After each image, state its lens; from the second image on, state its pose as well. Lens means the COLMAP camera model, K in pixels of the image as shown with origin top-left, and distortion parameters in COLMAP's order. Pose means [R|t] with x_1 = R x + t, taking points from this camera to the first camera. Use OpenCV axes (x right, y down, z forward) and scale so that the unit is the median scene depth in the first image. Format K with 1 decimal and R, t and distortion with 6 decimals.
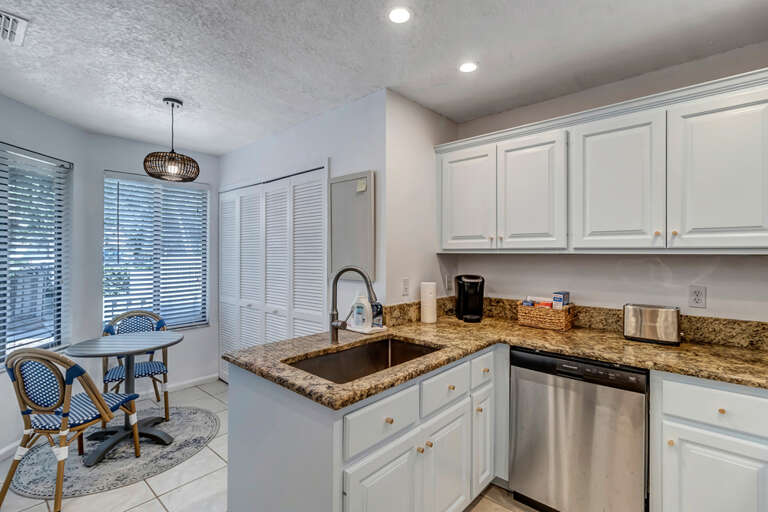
lens RADIAL K [[364.2, 0, 381.4], [0, 364.2, 252.4], [0, 0, 1]] dist [0.001727, 0.001032]
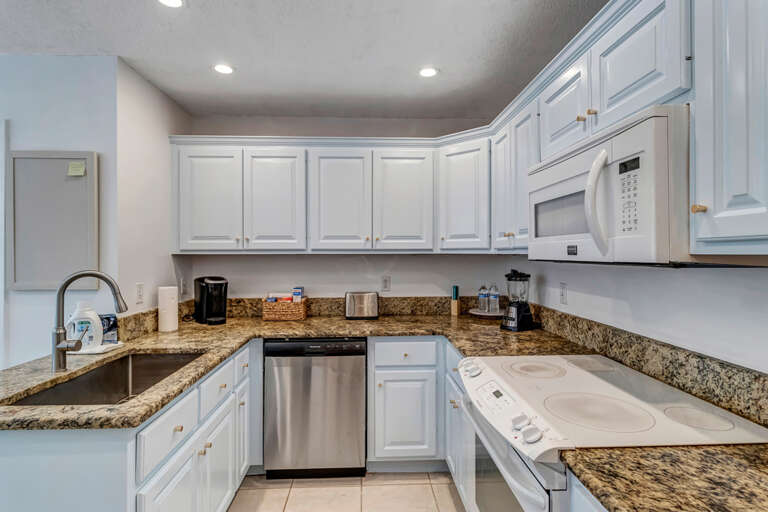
lens RADIAL K [[391.2, 0, 384.5], [0, 391.2, 254.1], [0, 0, 1]] dist [0.001497, 0.001109]
pose [[0.703840, -0.005820, 0.710334, -0.218853], [0.004054, 0.999983, 0.004177, -0.000385], [-0.710347, -0.000060, 0.703852, -0.074533]]
